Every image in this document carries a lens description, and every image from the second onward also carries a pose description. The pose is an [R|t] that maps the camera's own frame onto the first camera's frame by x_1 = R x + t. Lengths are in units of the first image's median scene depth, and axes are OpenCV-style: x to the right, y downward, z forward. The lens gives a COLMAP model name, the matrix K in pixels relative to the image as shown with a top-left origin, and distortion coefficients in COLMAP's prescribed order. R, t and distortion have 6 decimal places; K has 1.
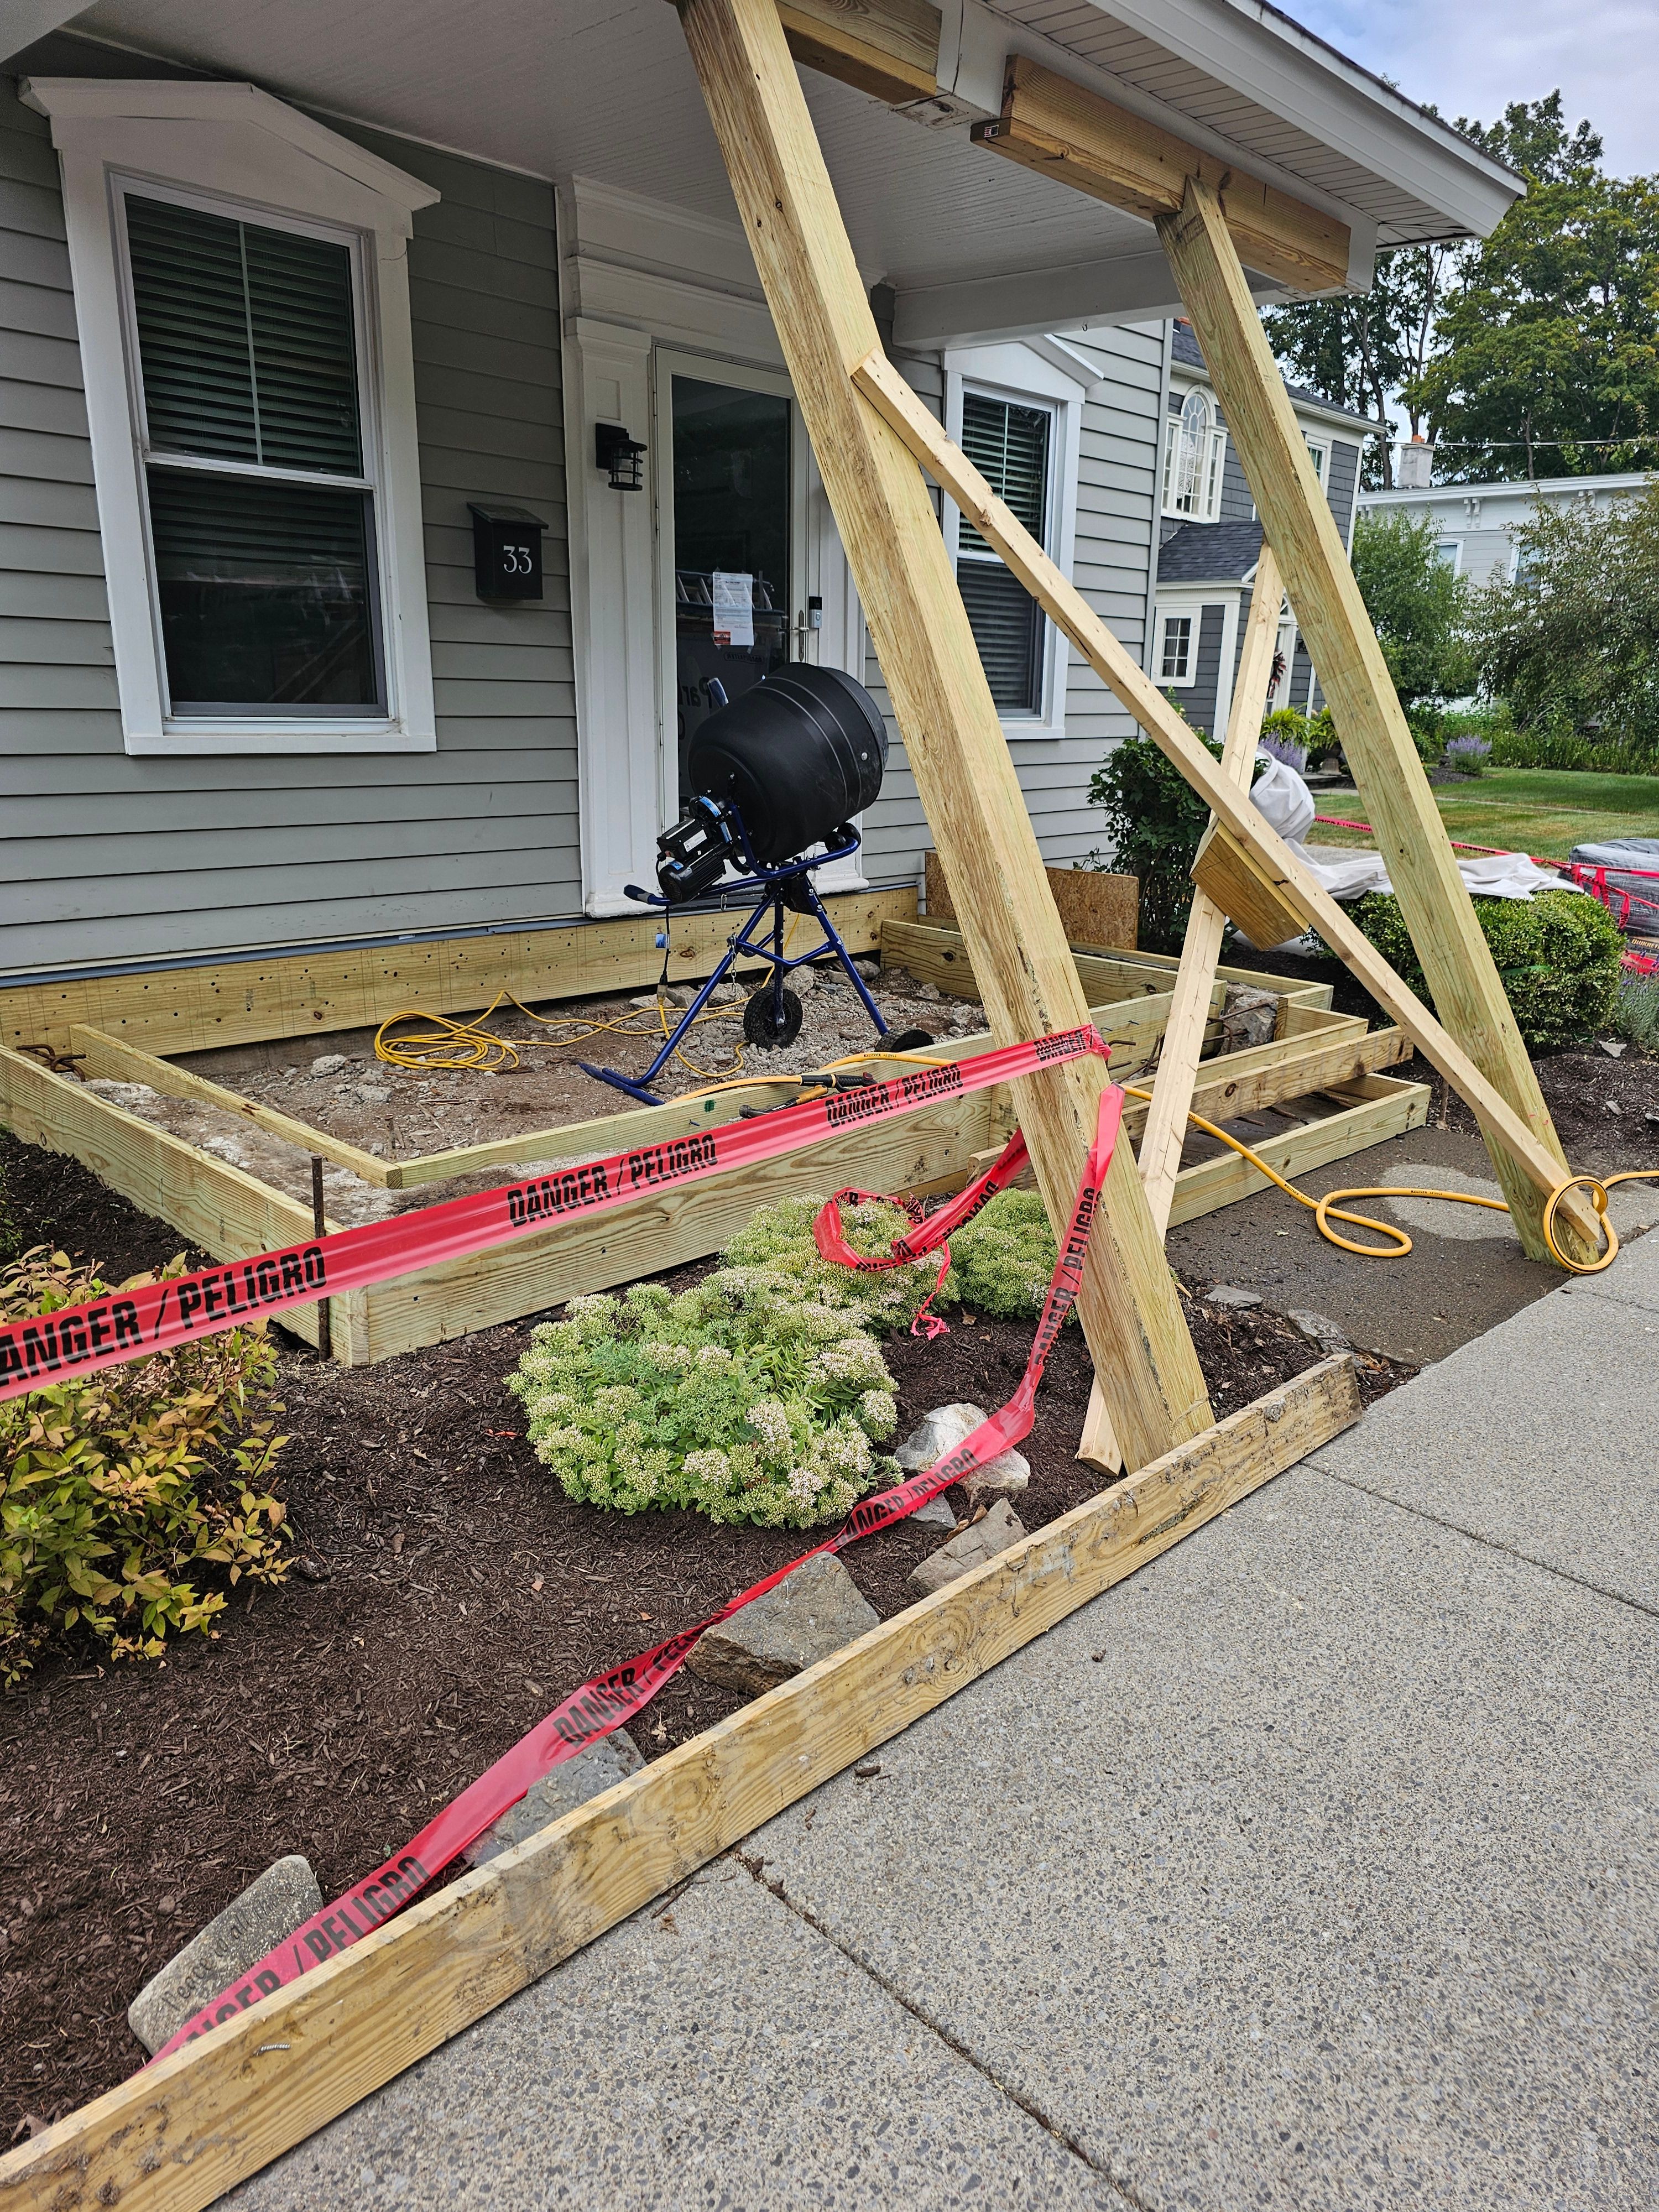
lens RADIAL K [[1497.1, 0, 838.8], [0, 1497.1, 1094.1], [0, 0, 1]] dist [0.061325, -0.057172]
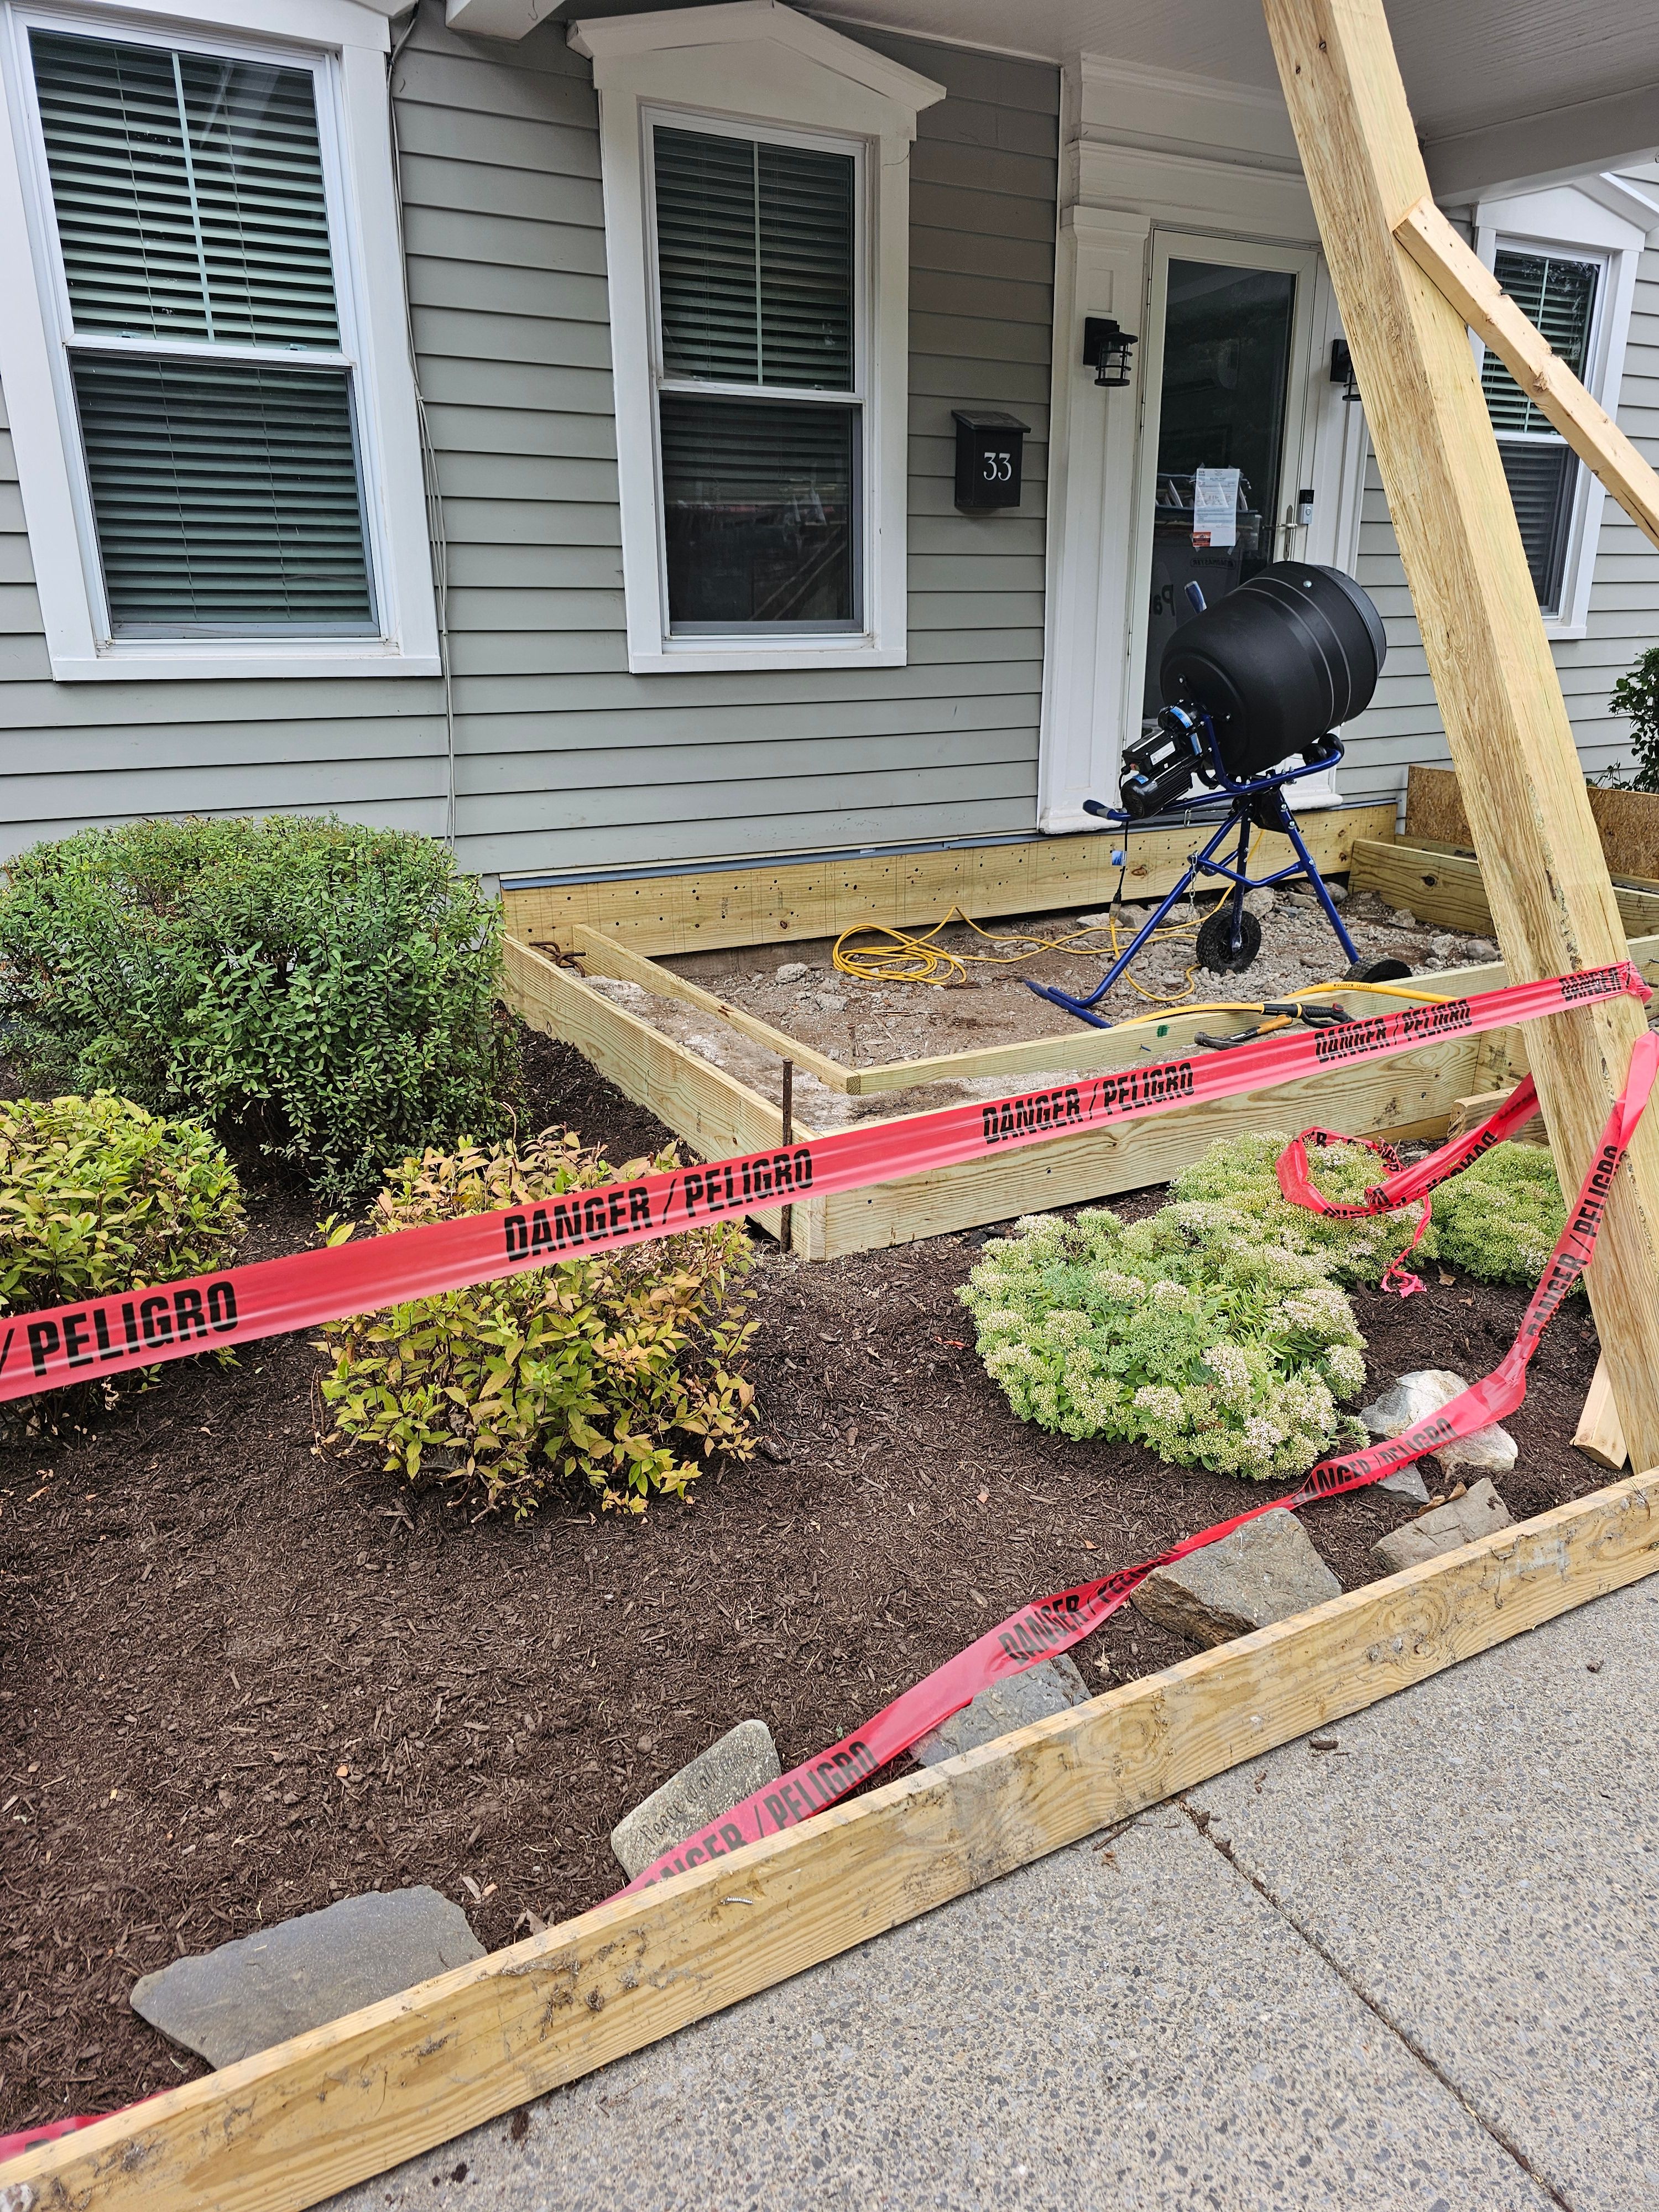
lens RADIAL K [[1490.4, 0, 835.3], [0, 1490.4, 1090.7], [0, 0, 1]] dist [0.052986, -0.041020]
pose [[0.958622, 0.065866, -0.276958, -0.016923], [-0.051418, 0.996926, 0.059118, 0.000322], [0.280001, -0.042431, 0.959062, 0.012227]]
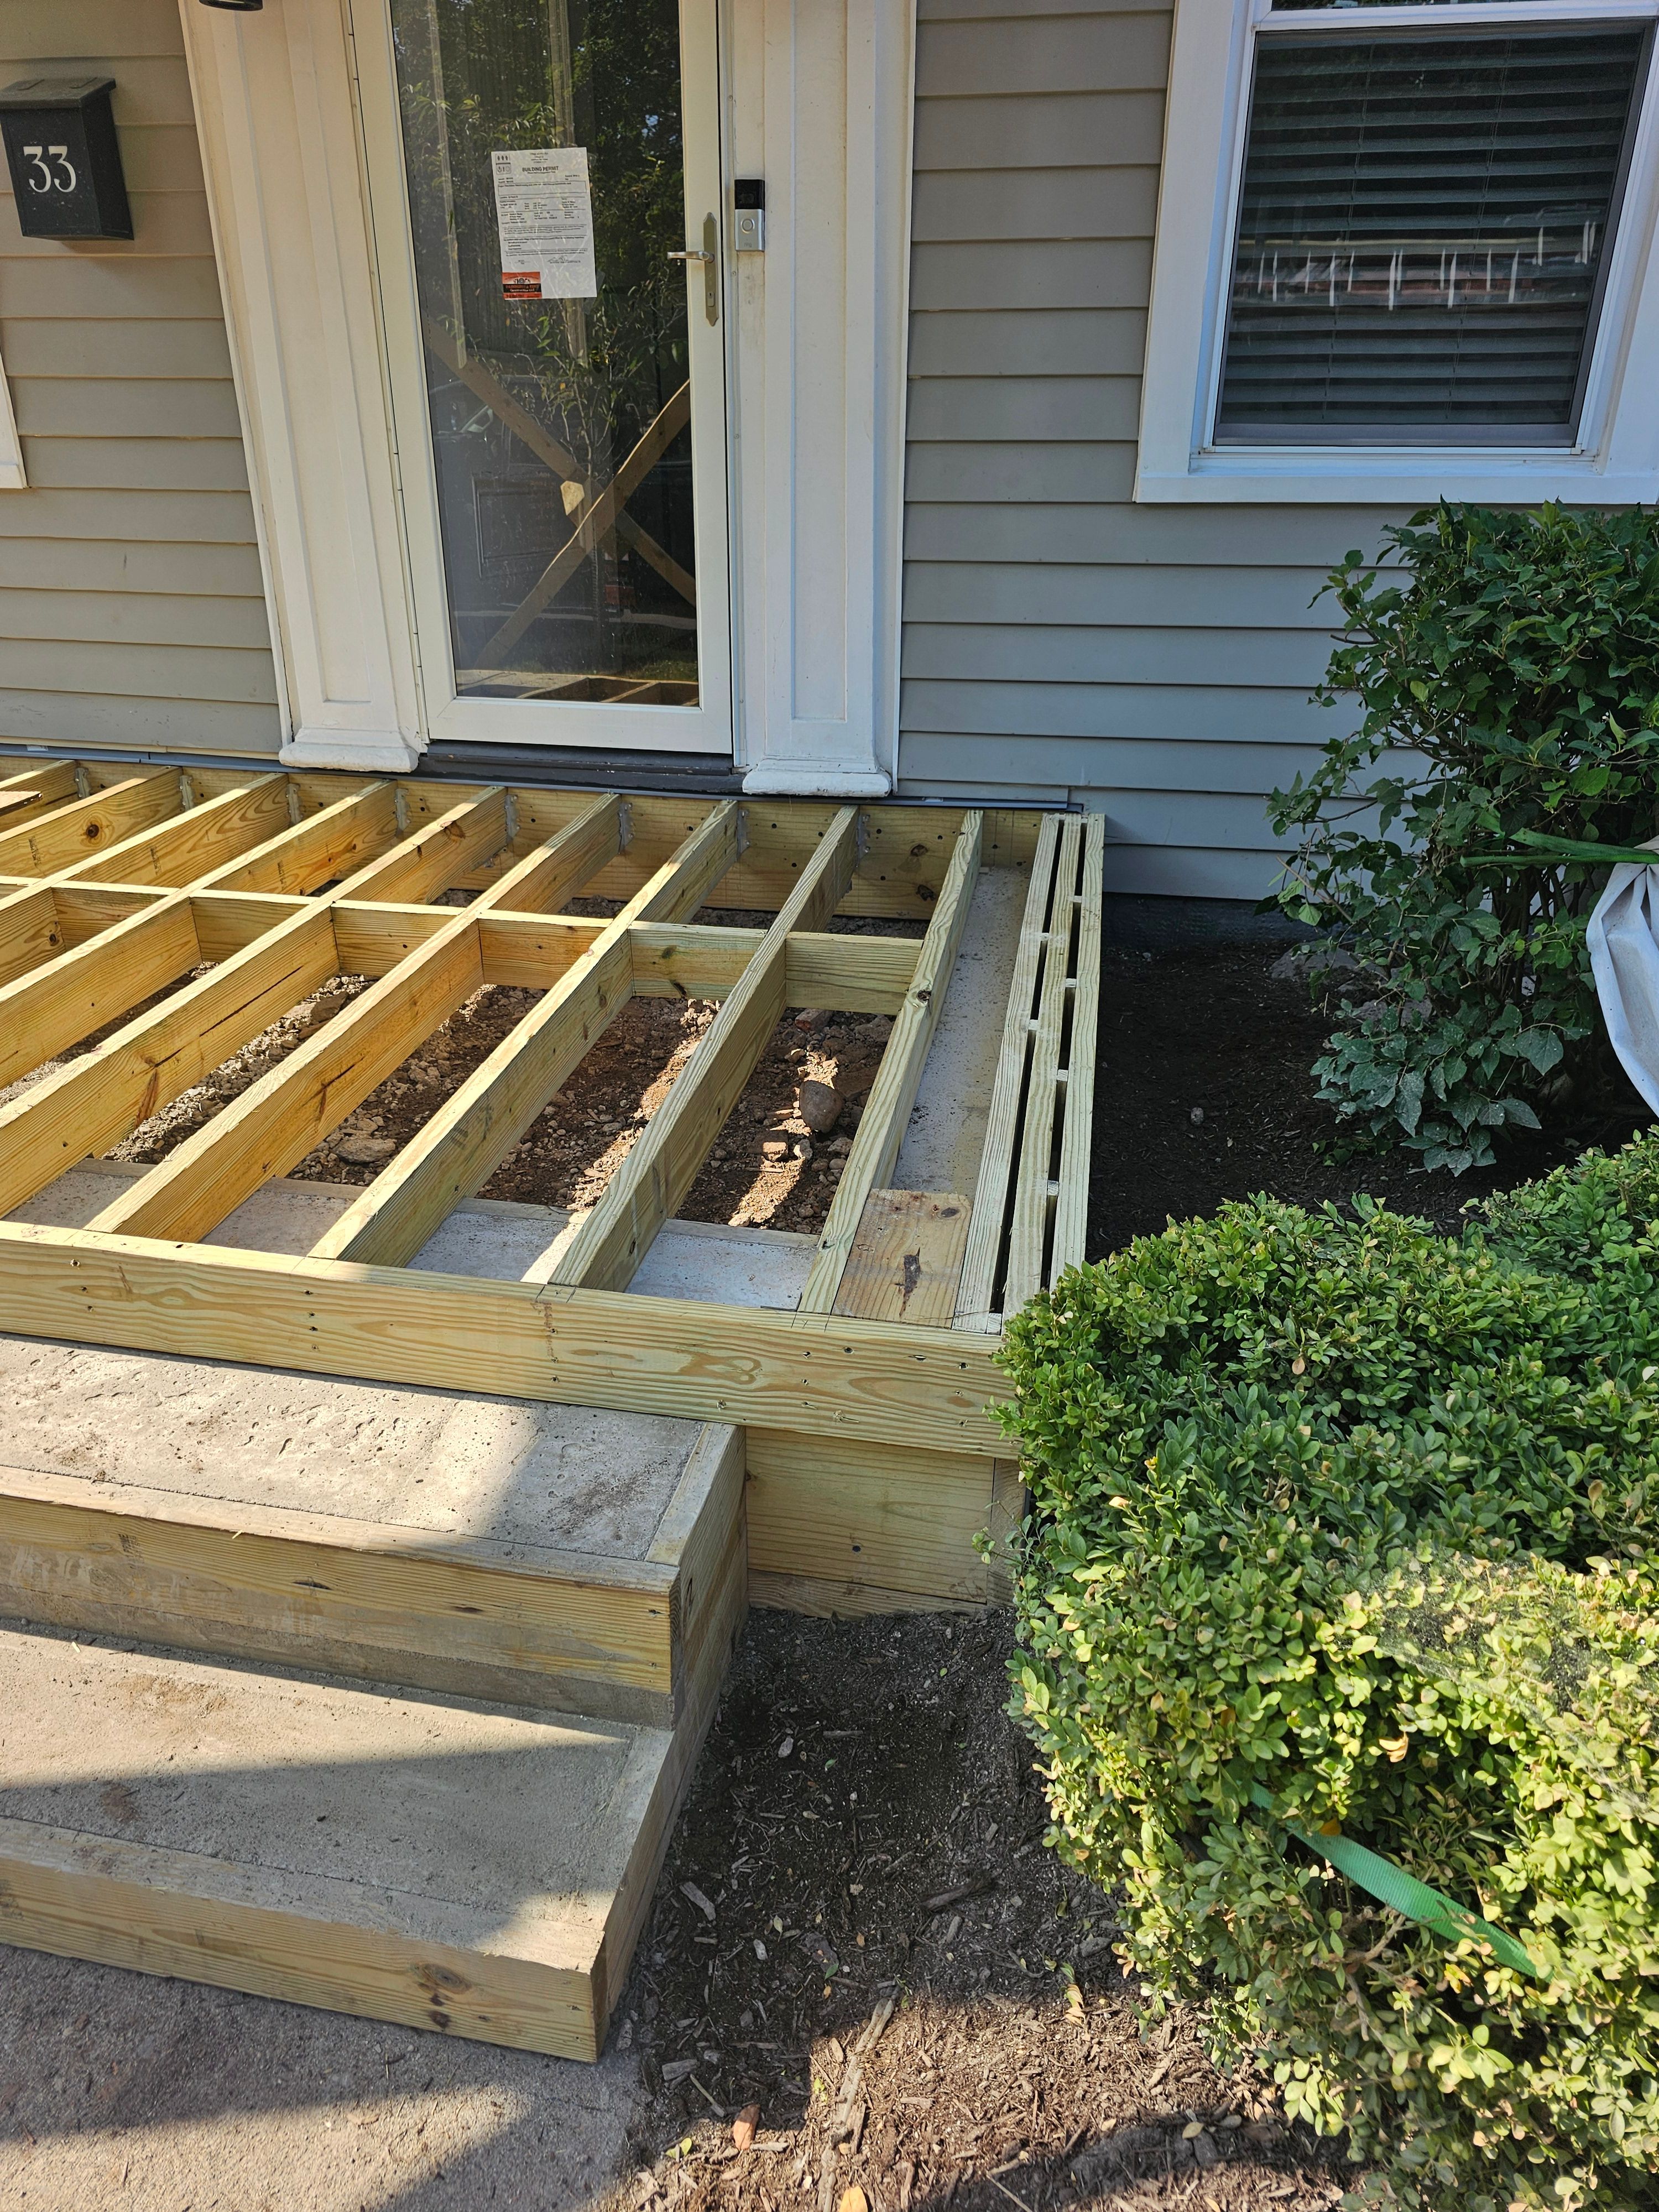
lens RADIAL K [[1490.4, 0, 835.3], [0, 1490.4, 1090.7], [0, 0, 1]] dist [0.052986, -0.041020]
pose [[0.547597, 0.322982, -0.771894, 0.628640], [-0.211647, 0.945966, 0.245672, -0.237191], [0.809532, 0.028840, 0.586367, 0.995288]]
